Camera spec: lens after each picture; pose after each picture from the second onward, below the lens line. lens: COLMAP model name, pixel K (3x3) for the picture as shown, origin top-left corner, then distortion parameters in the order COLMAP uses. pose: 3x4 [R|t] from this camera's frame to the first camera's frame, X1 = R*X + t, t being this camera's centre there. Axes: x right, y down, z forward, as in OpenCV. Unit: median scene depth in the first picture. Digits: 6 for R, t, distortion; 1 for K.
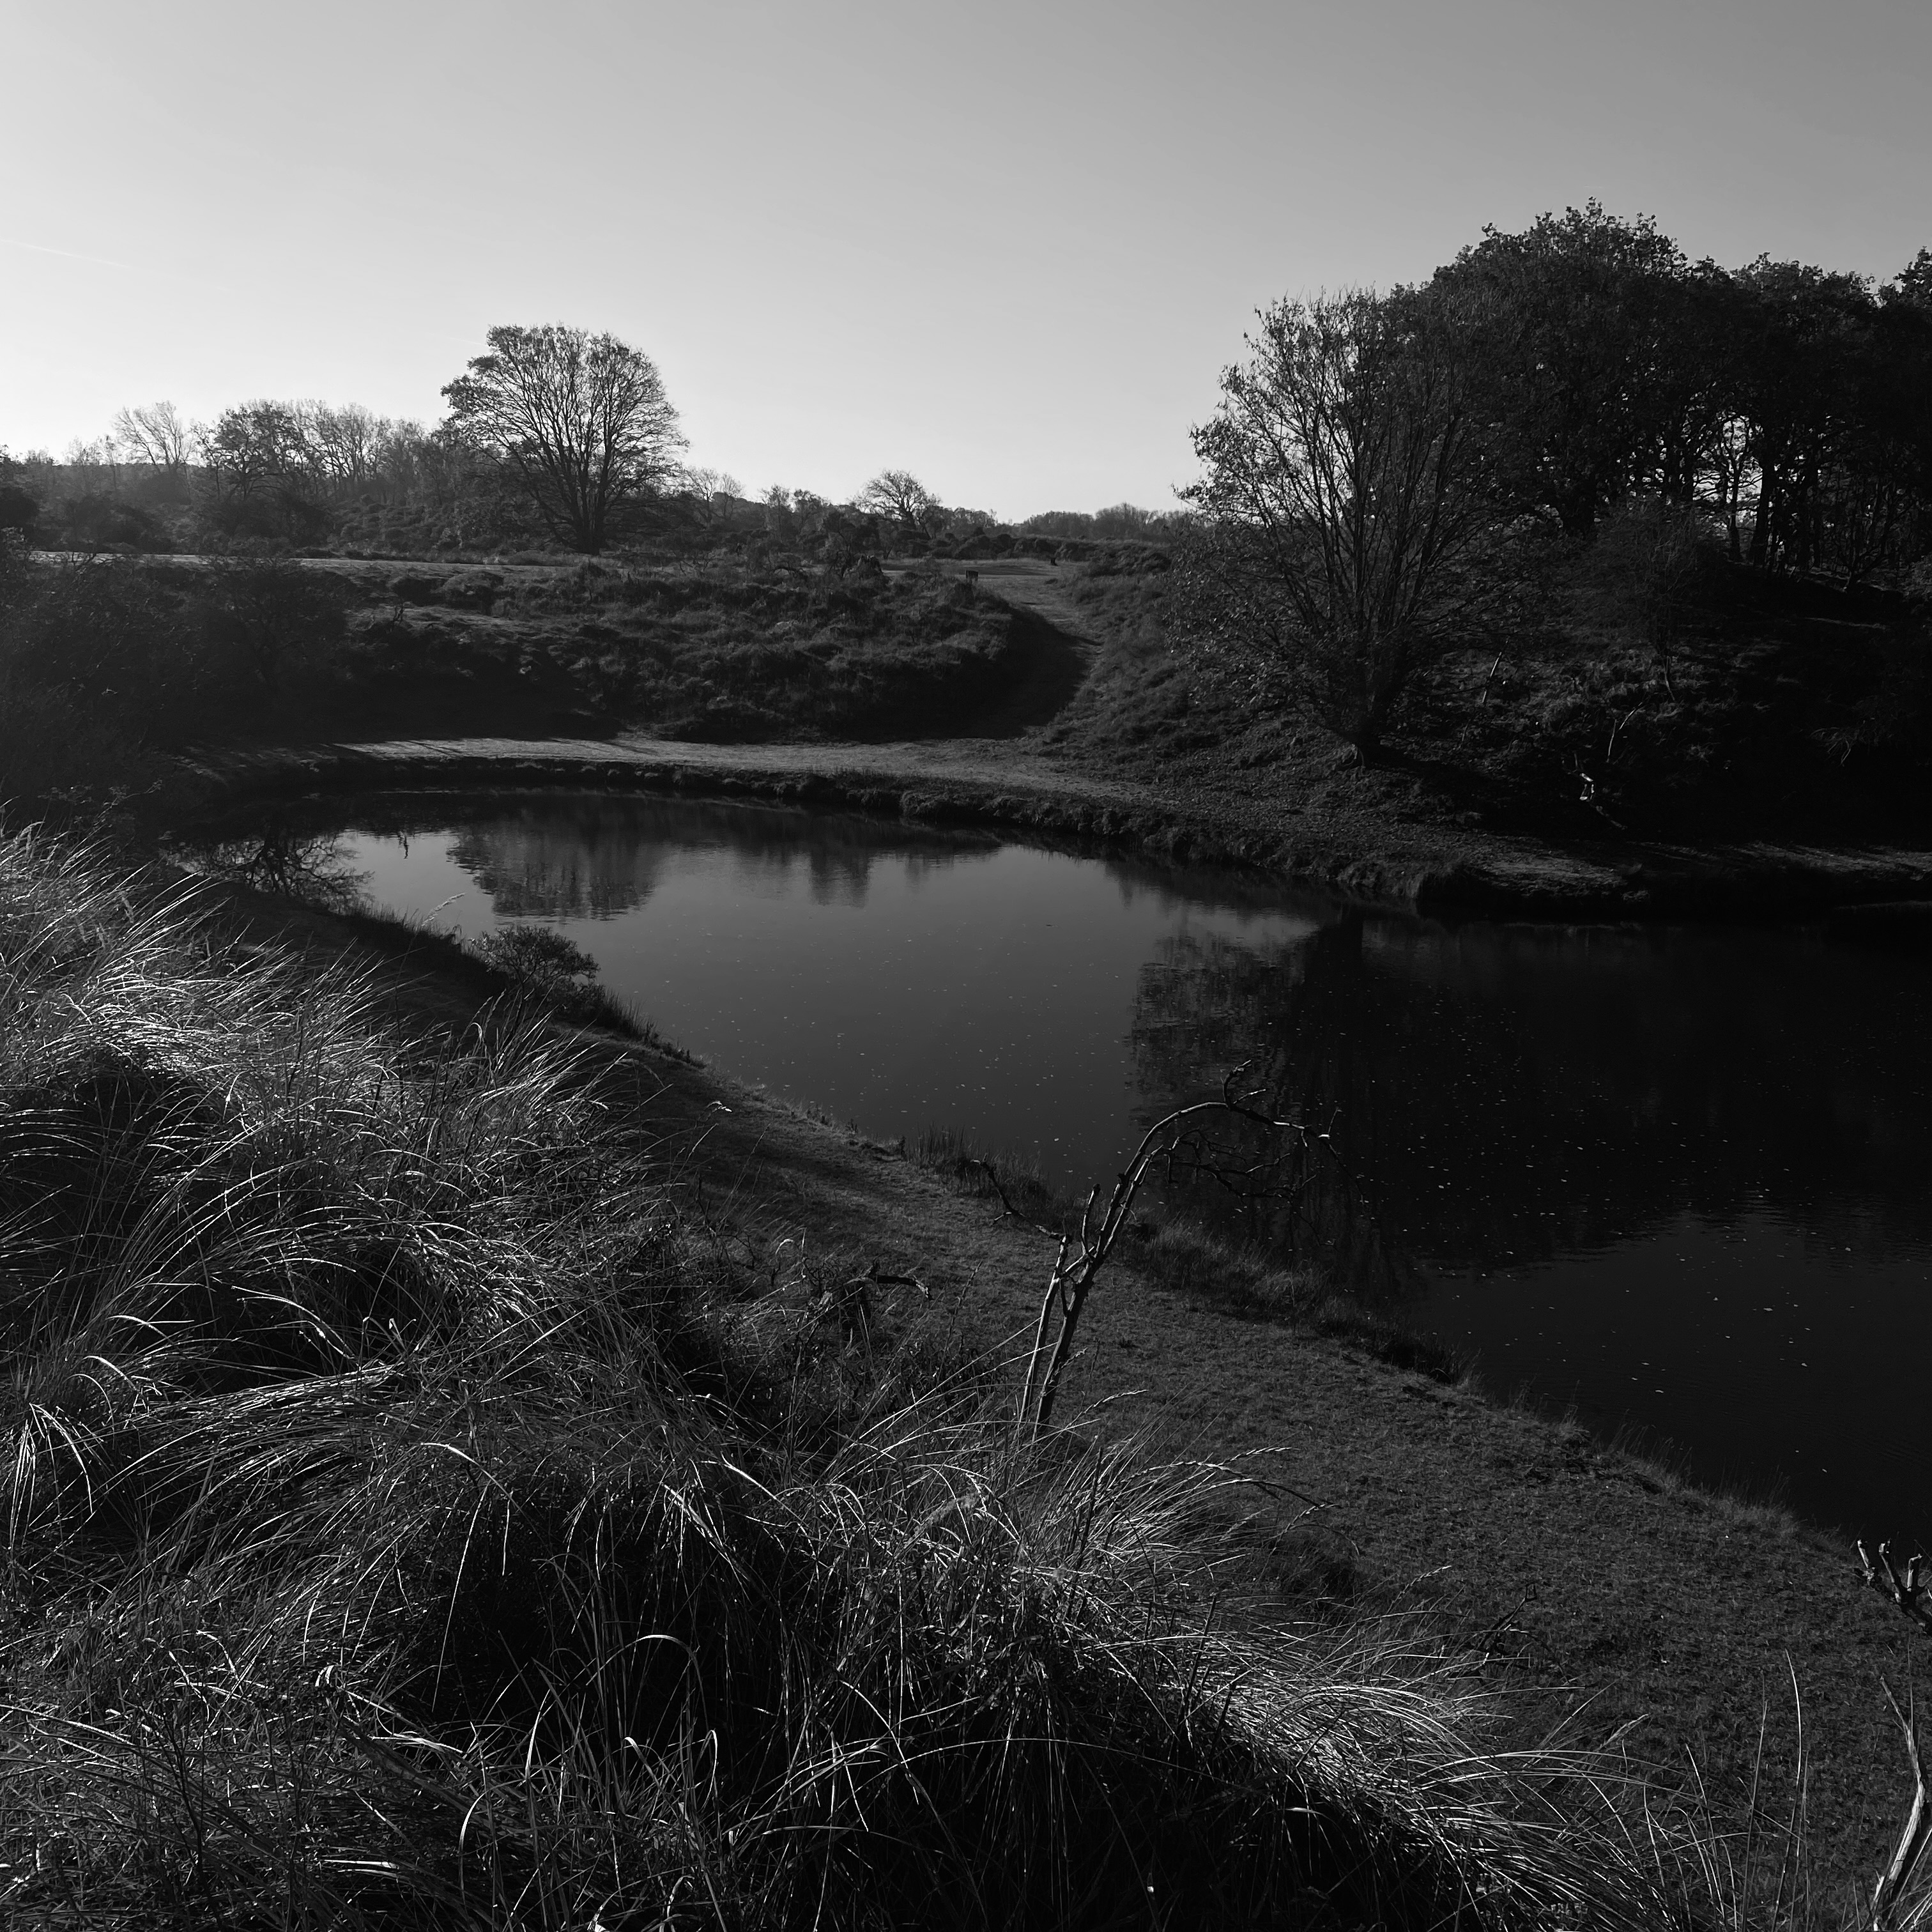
lens RADIAL K [[1790.7, 0, 966.0], [0, 1790.7, 966.0], [0, 0, 1]] dist [-0.074885, -0.002982]
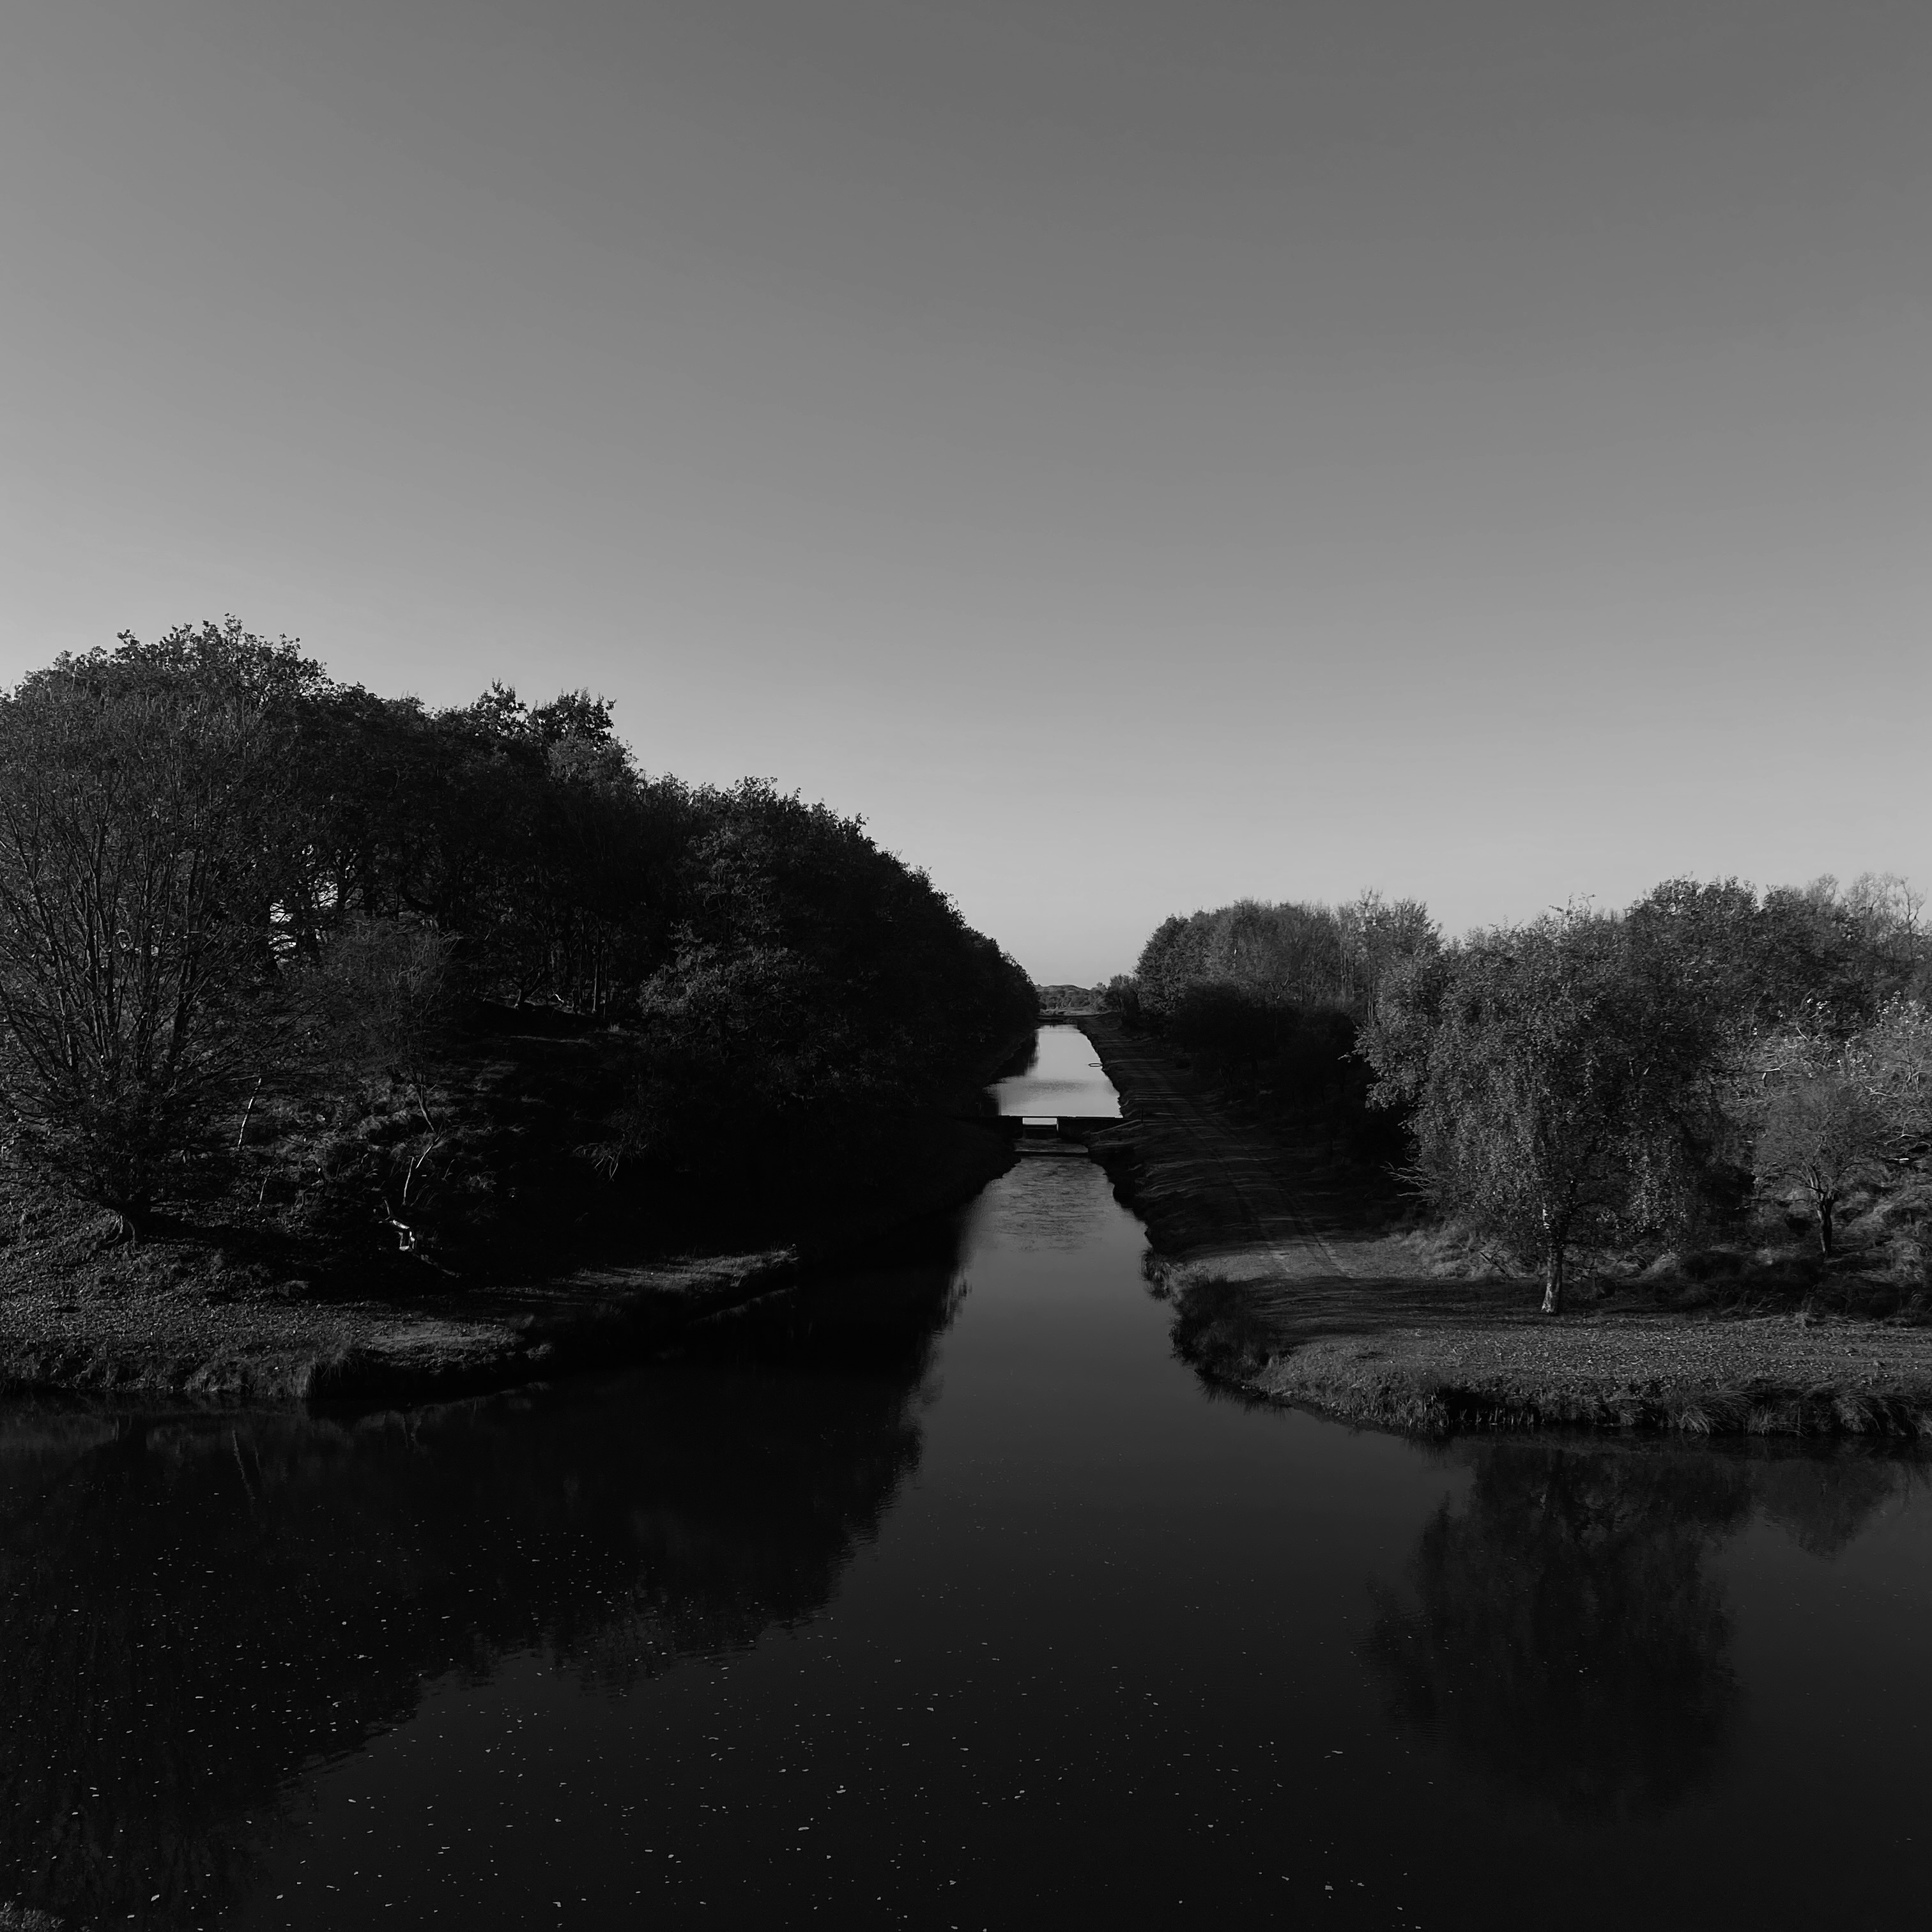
lens RADIAL K [[1790.7, 0, 966.0], [0, 1790.7, 966.0], [0, 0, 1]] dist [-0.074885, -0.002982]
pose [[0.677961, -0.008985, 0.735043, -0.115918], [0.178243, 0.972094, -0.152519, -0.044473], [-0.713161, 0.234418, 0.660643, 0.163814]]
